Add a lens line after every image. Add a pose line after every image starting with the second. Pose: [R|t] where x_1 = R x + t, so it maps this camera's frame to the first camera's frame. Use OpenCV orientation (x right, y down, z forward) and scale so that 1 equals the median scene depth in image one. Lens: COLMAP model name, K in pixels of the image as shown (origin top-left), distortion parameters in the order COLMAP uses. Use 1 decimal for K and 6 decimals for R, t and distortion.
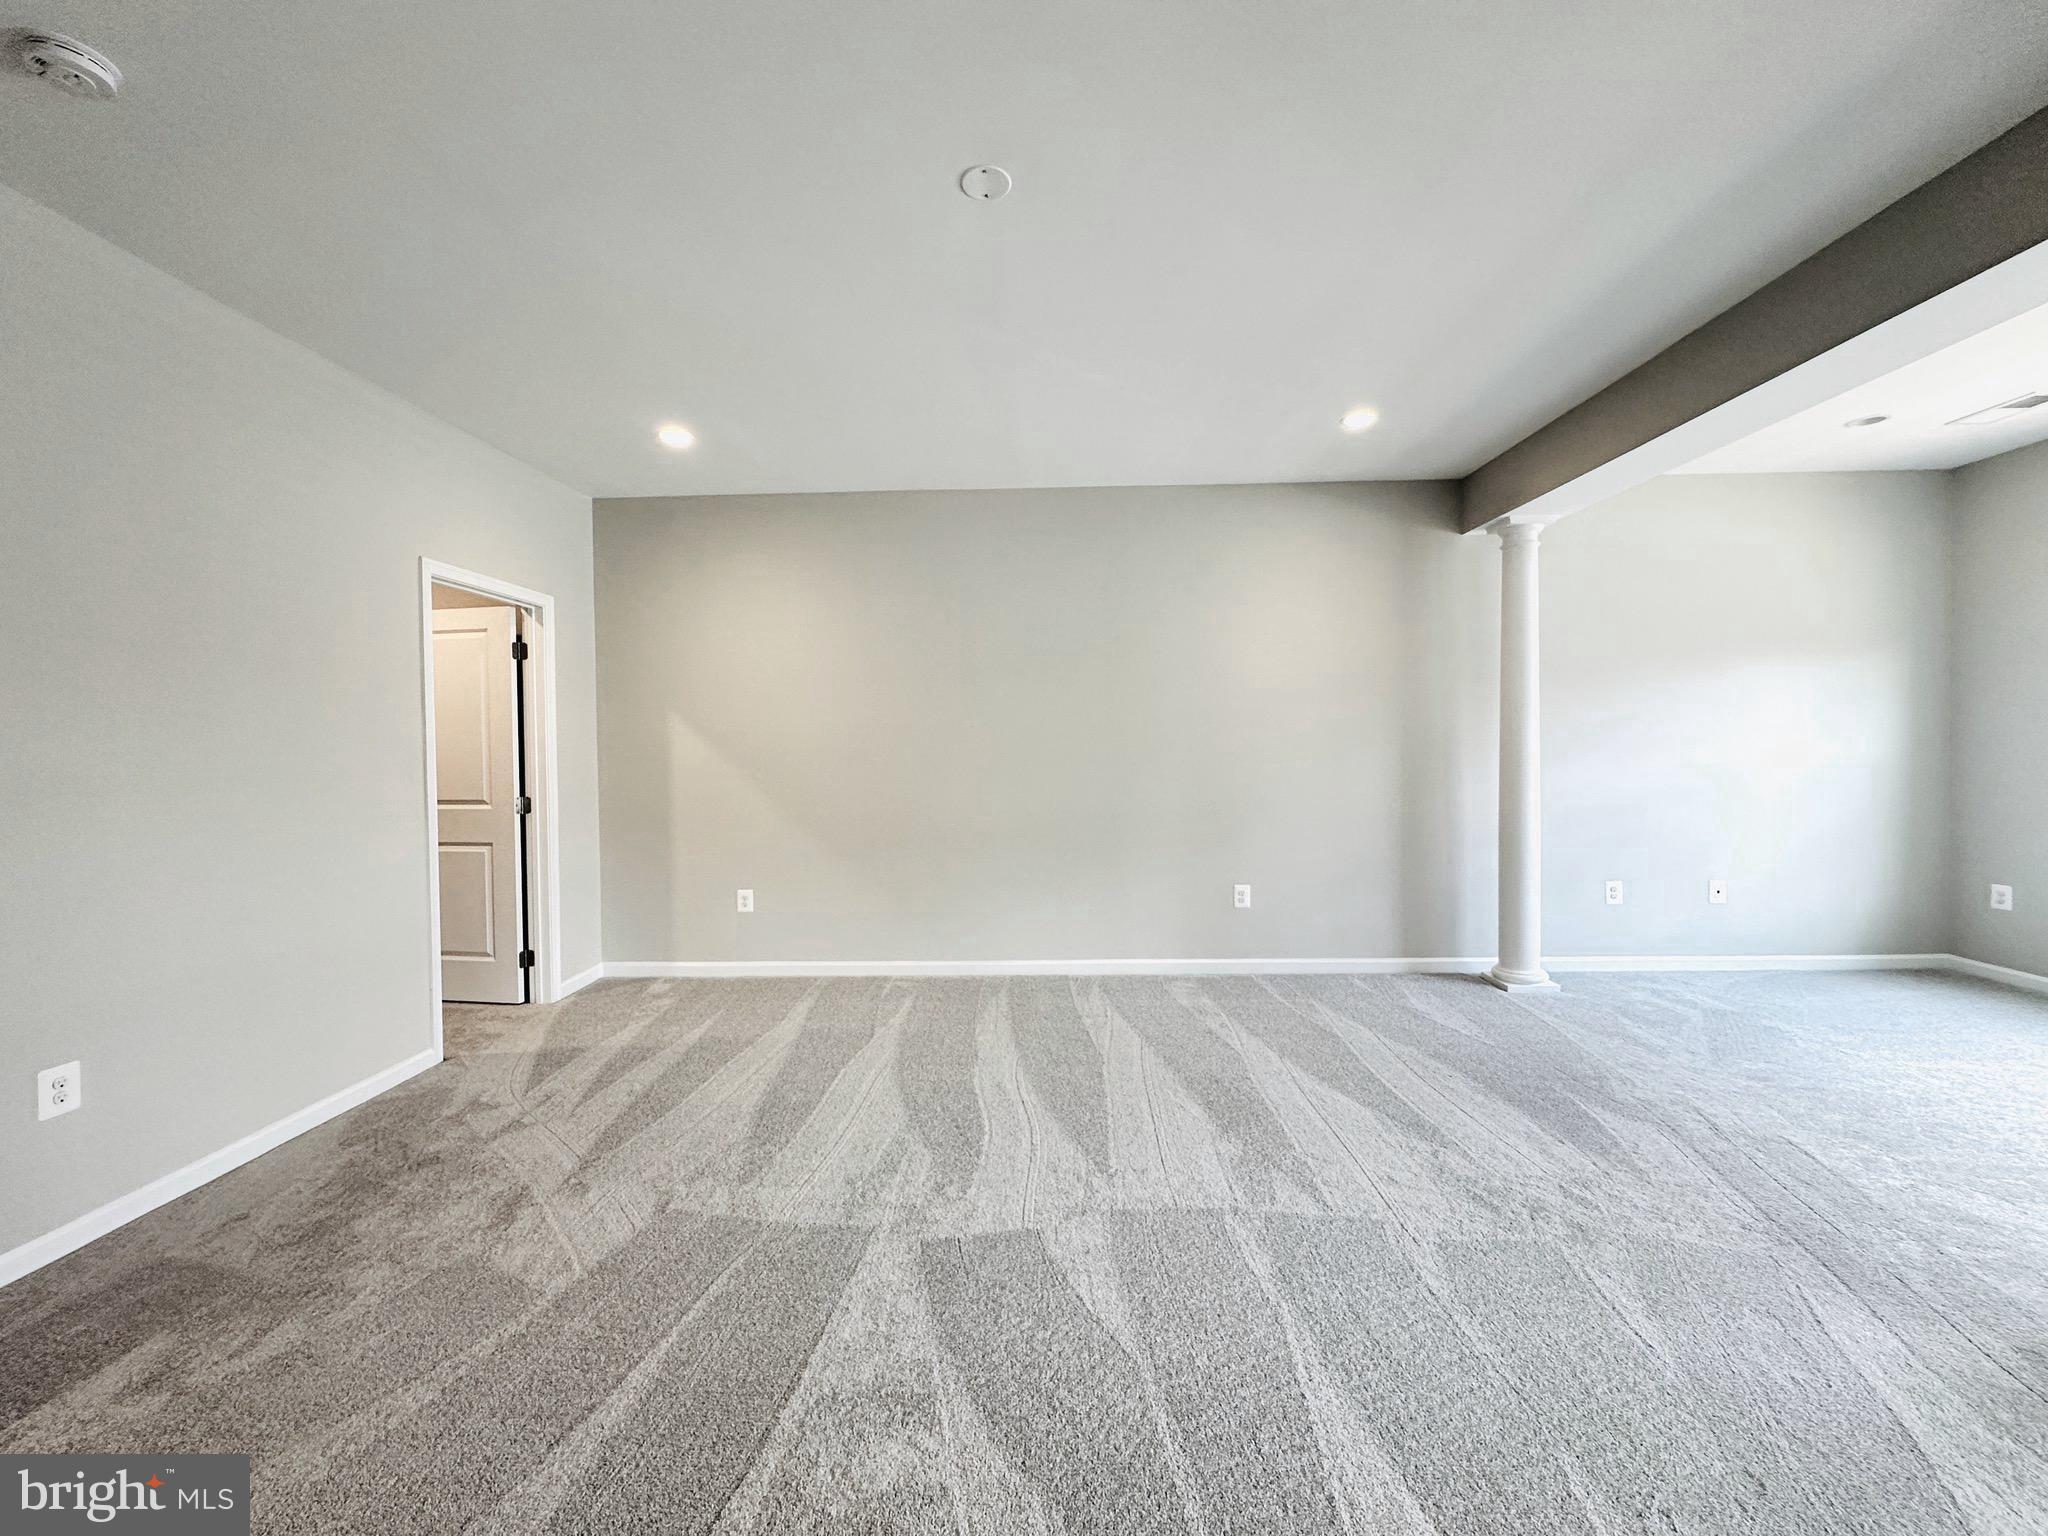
lens RADIAL K [[828.7, 0, 999.9], [0, 828.7, 768.3], [0, 0, 1]] dist [-0.002135, 0.000153]
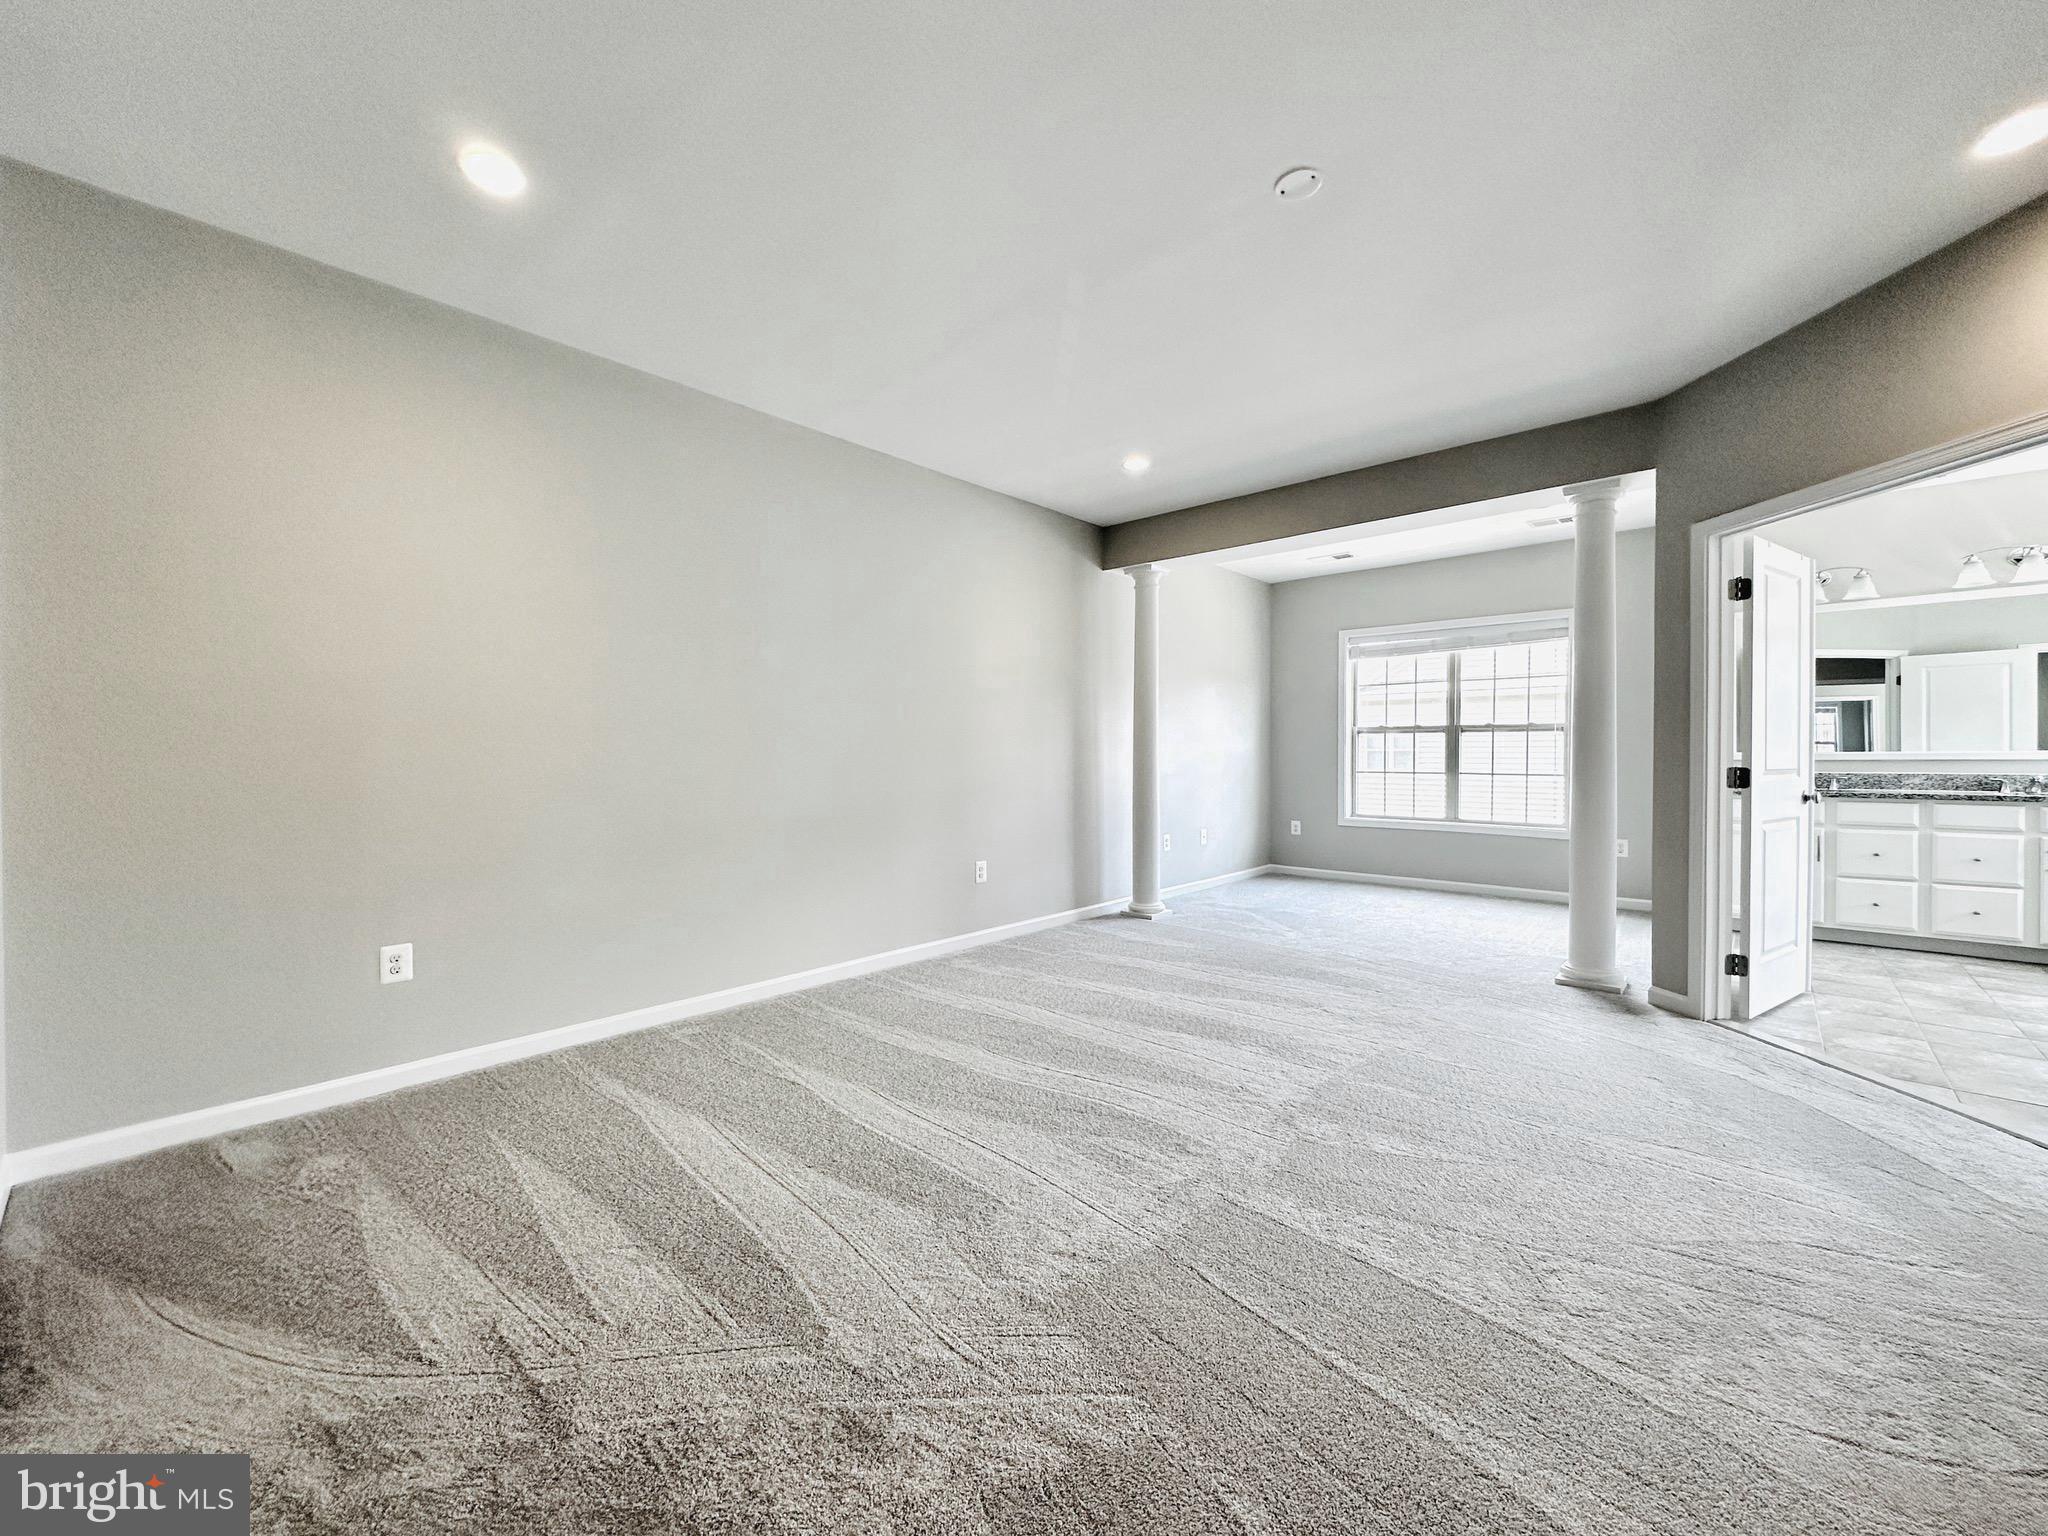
lens RADIAL K [[842.7, 0, 1024.0], [0, 842.7, 768.0], [0, 0, 1]] dist [-0.001434, -0.000102]
pose [[0.629435, -0.002143, 0.777050, -0.622340], [0.013477, 0.999876, -0.008159, 0.037978], [-0.776936, 0.015608, 0.629386, 0.333665]]
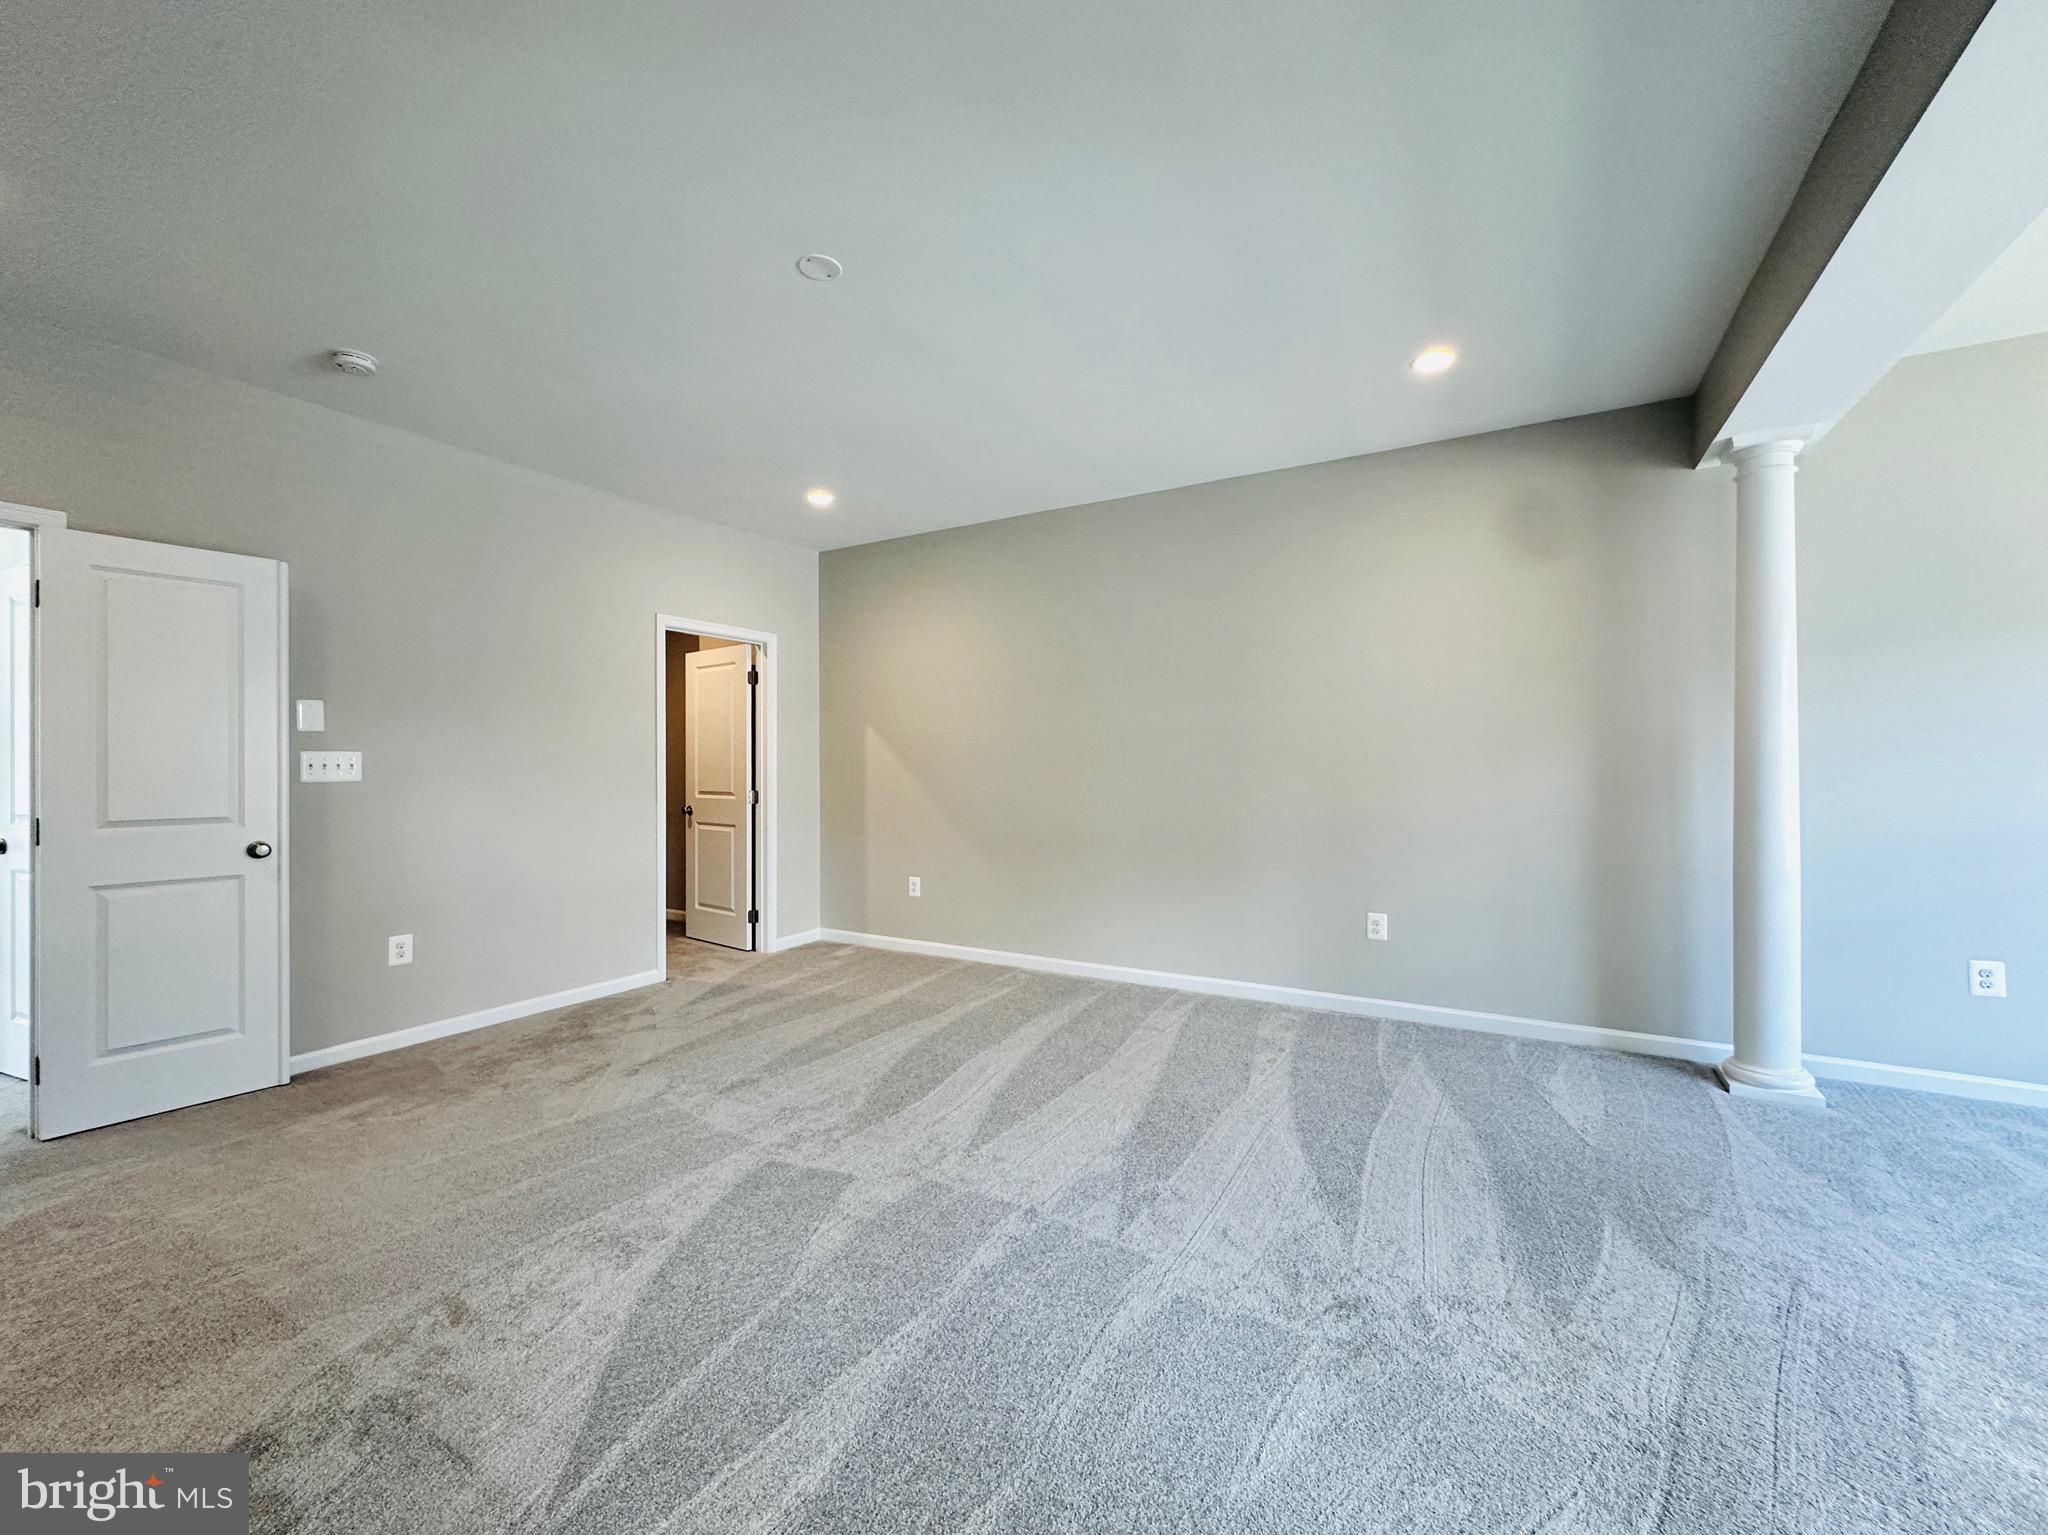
lens RADIAL K [[828.7, 0, 999.9], [0, 828.7, 767.8], [0, 0, 1]] dist [-0.002135, 0.000153]
pose [[0.875108, 0.011015, -0.483803, 0.441971], [-0.019184, 0.999745, -0.011939, 0.008004], [0.483548, 0.019729, 0.875096, 0.060257]]
